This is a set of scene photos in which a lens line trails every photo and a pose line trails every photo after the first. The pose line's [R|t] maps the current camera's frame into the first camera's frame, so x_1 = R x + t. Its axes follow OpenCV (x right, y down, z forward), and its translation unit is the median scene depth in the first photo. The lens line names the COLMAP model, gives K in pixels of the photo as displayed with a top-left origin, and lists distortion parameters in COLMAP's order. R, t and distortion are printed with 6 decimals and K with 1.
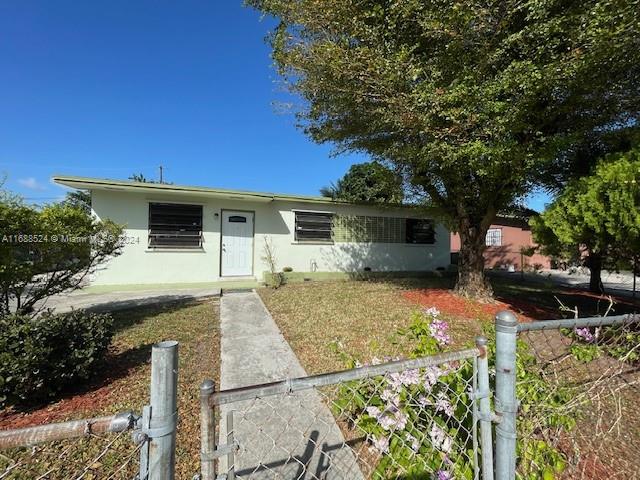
lens RADIAL K [[262.1, 0, 319.6], [0, 262.1, 239.5], [0, 0, 1]] dist [-0.004341, -0.000601]
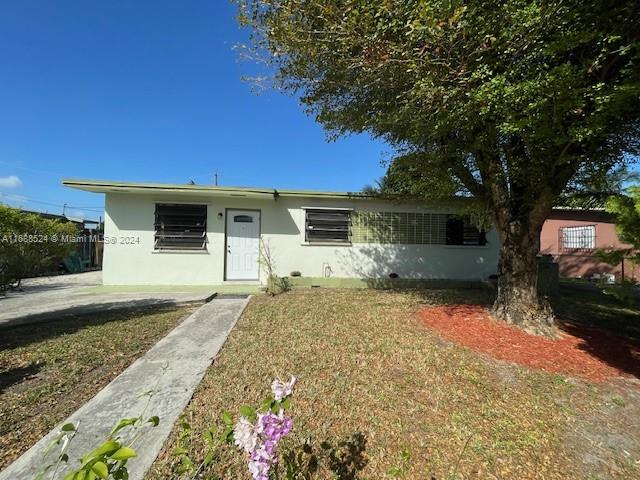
lens RADIAL K [[262.1, 0, 319.5], [0, 262.1, 240.2], [0, 0, 1]] dist [-0.004341, -0.000601]
pose [[0.974464, -0.003037, -0.224525, 0.157681], [0.001756, 0.999981, -0.005905, 0.004814], [0.224538, 0.005360, 0.974450, 0.147521]]
